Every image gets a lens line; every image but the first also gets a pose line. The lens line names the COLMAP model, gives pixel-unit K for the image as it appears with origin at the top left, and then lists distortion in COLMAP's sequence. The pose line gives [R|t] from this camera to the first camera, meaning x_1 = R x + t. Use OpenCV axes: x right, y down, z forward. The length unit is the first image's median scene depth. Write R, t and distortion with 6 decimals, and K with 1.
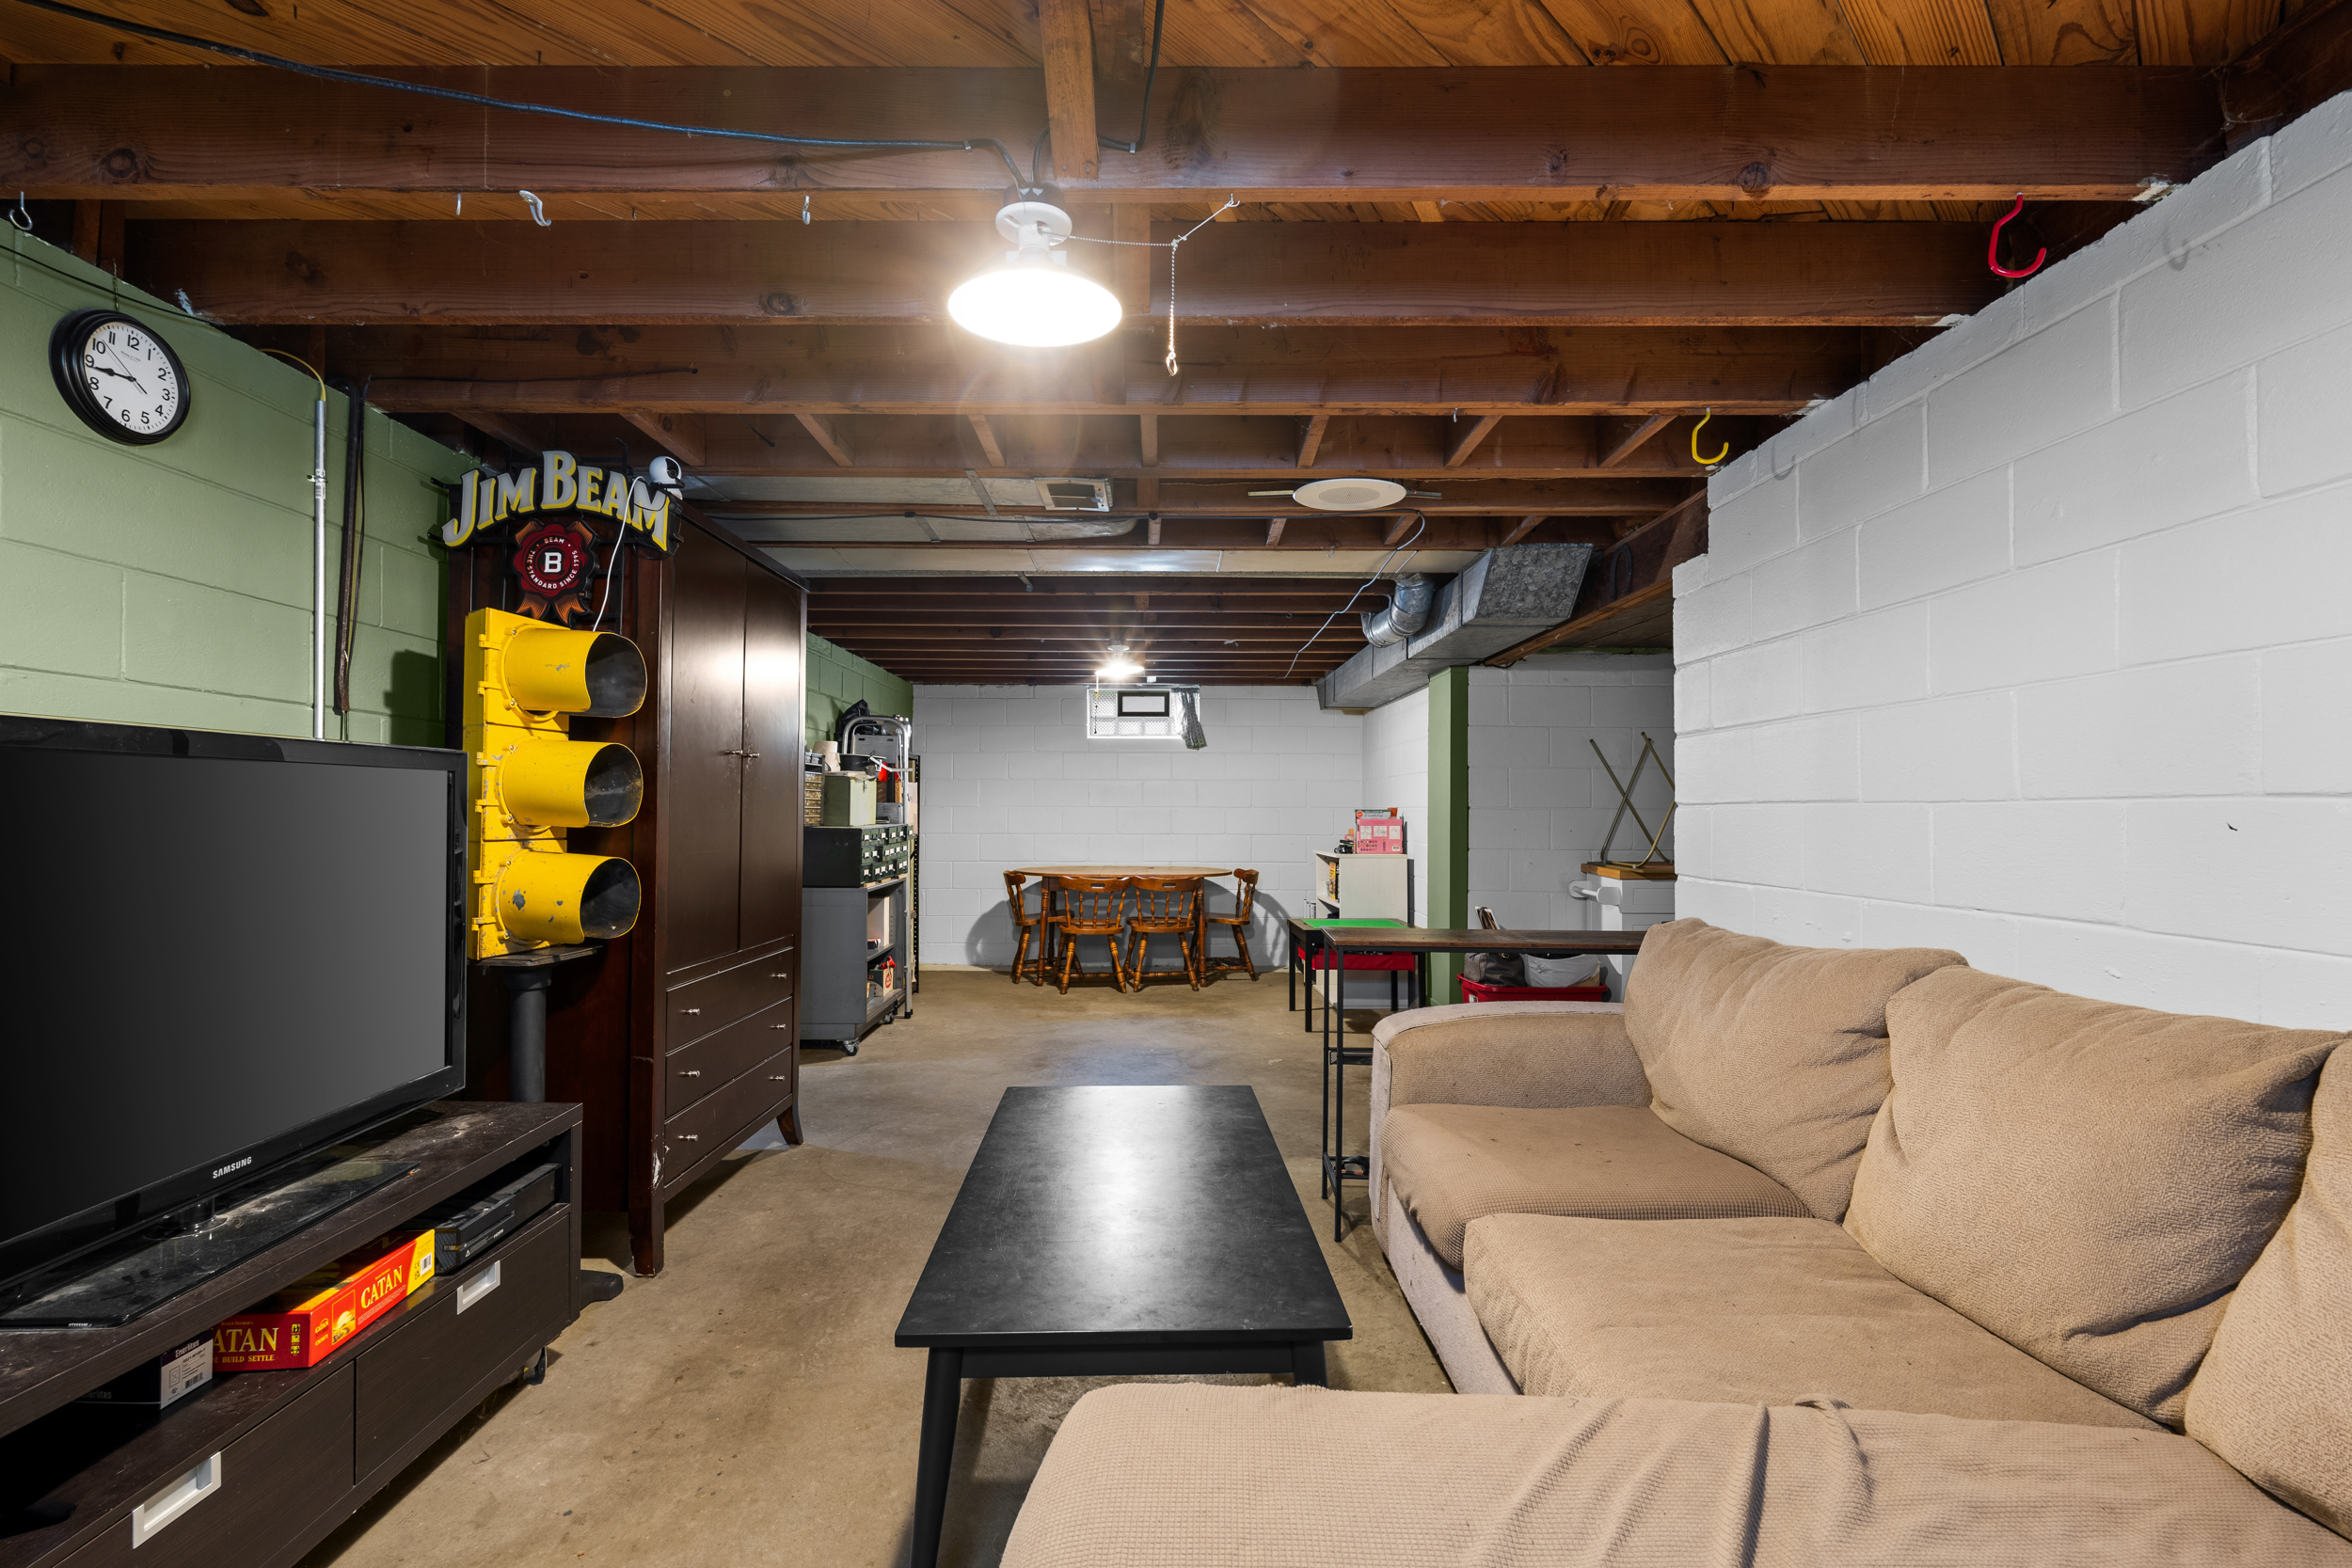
lens RADIAL K [[1056.7, 0, 1167.5], [0, 1056.7, 789.2], [0, 0, 1]] dist [-0.002936, 0.000173]
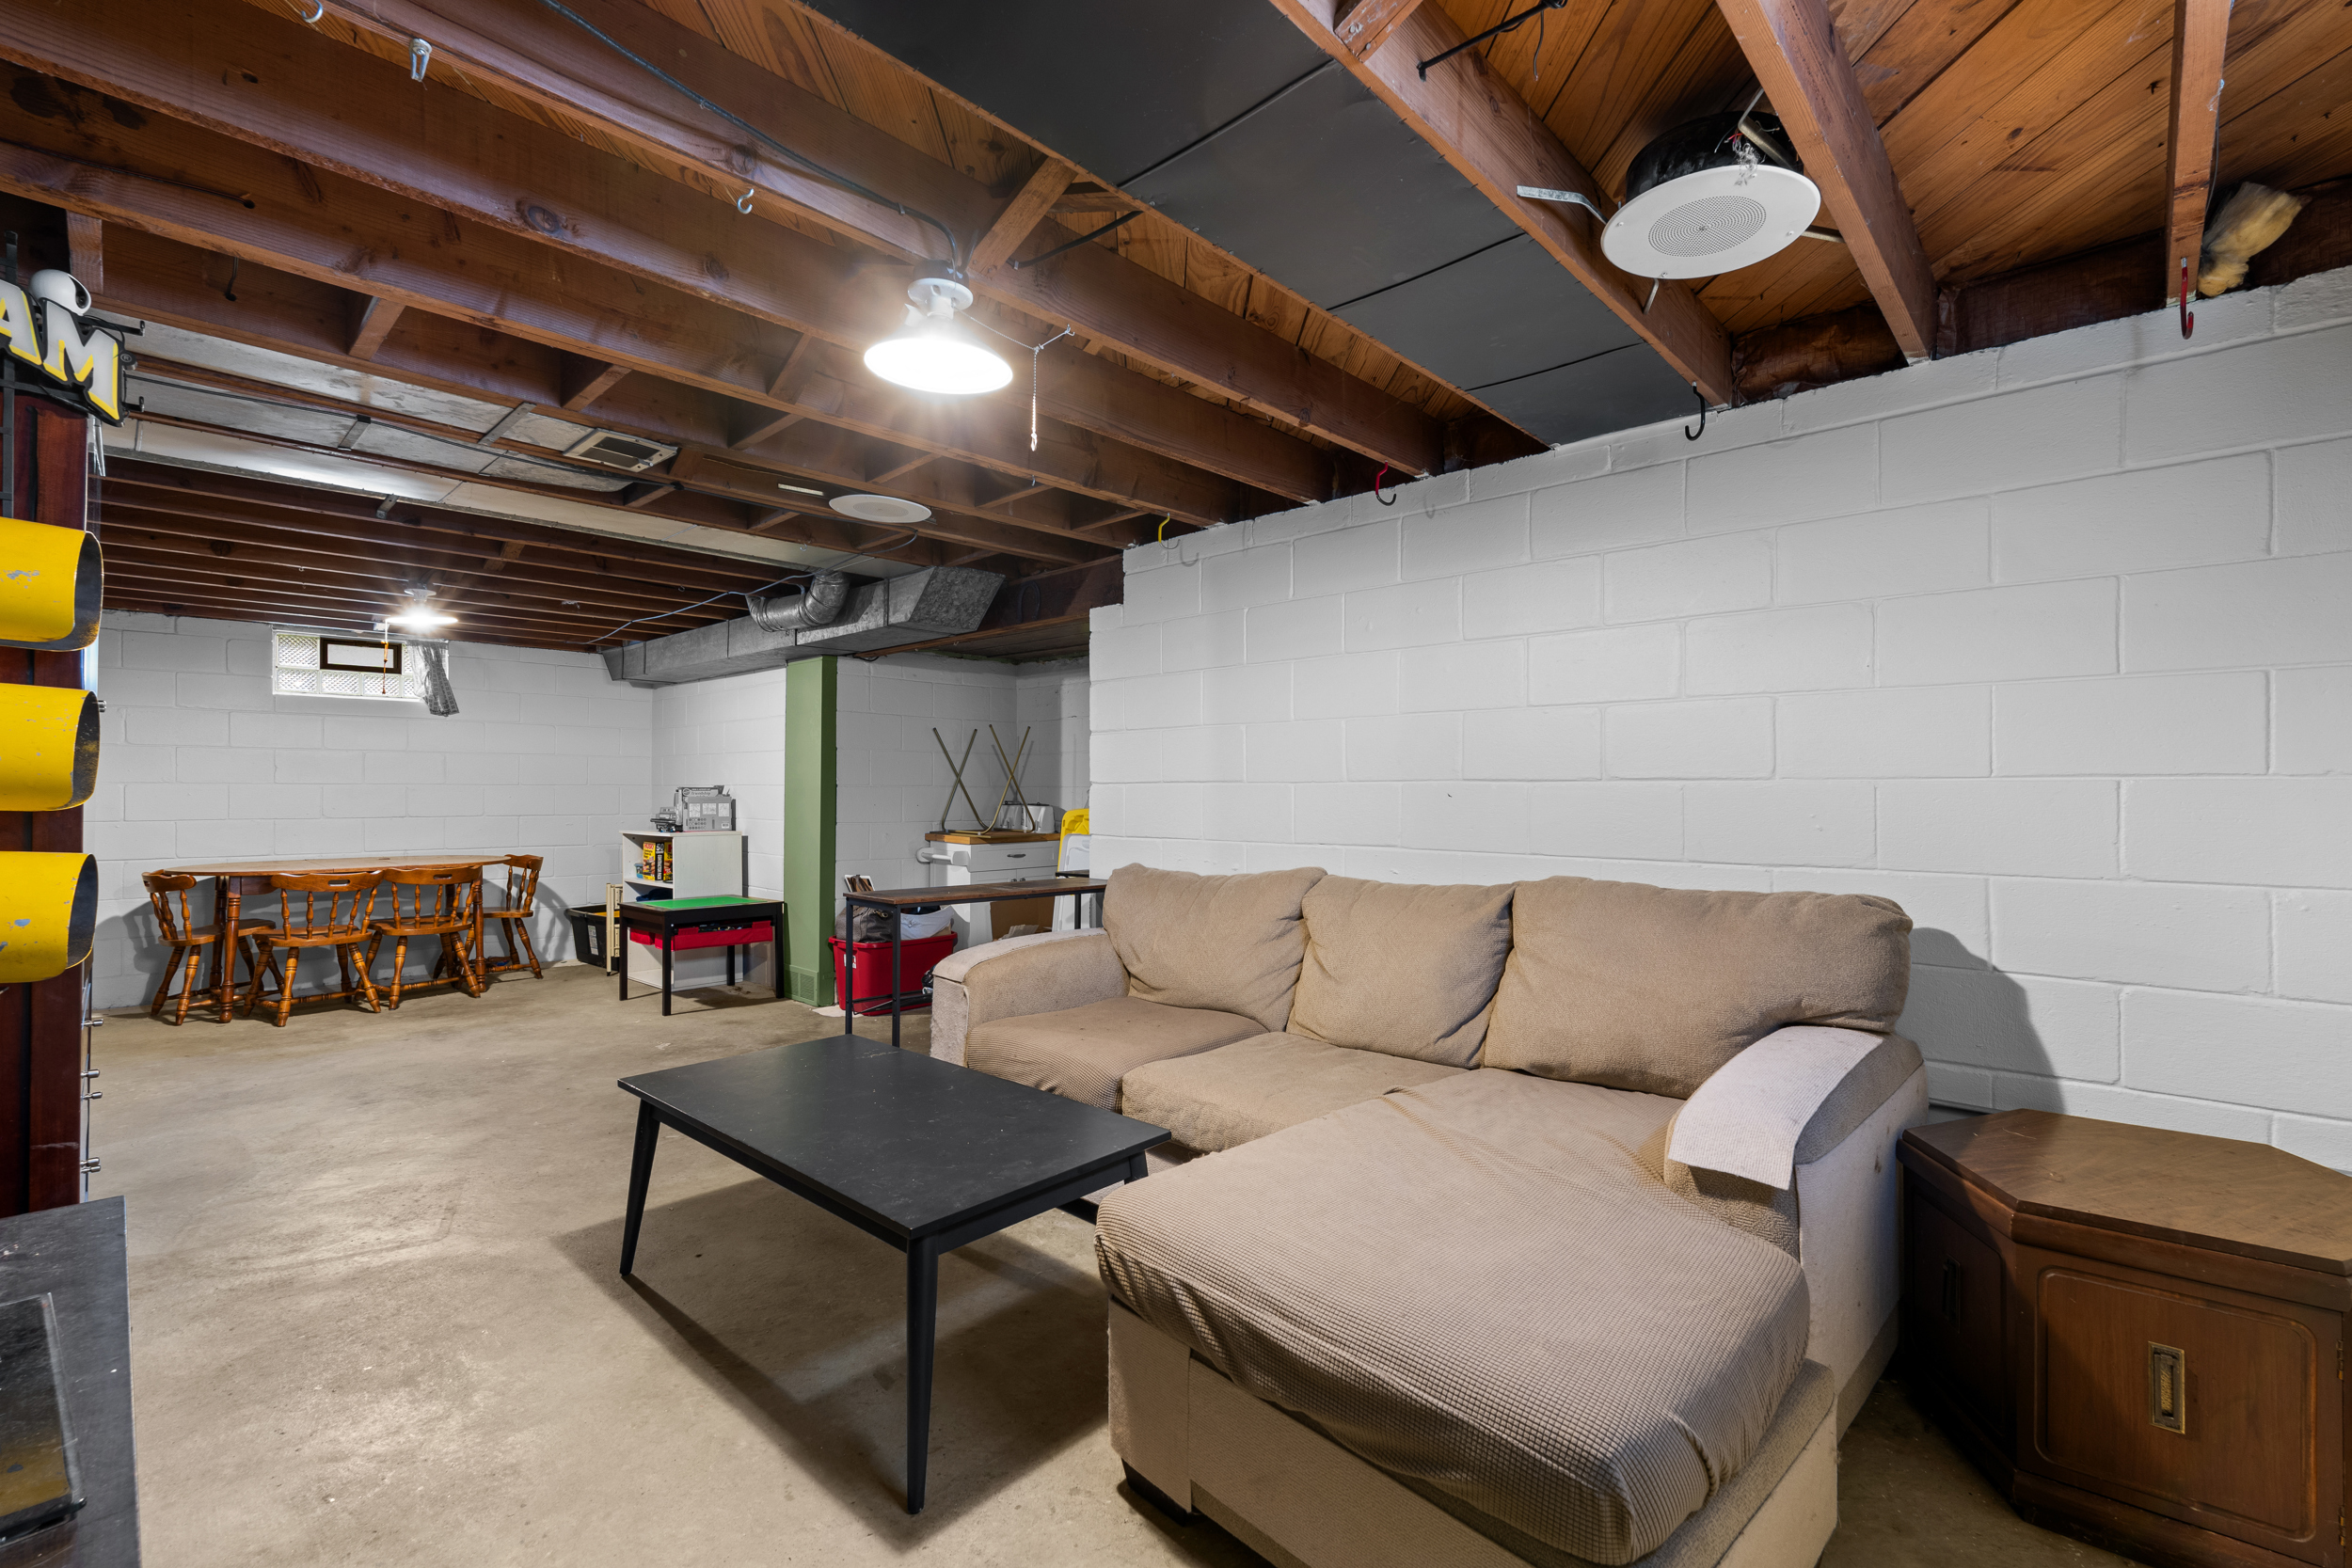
lens RADIAL K [[1069.4, 0, 1176.0], [0, 1069.4, 784.0], [0, 0, 1]] dist [-0.003739, 0.000295]
pose [[0.670742, 0.003311, 0.741683, -0.396950], [-0.014588, 0.999855, 0.008729, 0.001400], [-0.741547, -0.016674, 0.670693, -0.007017]]
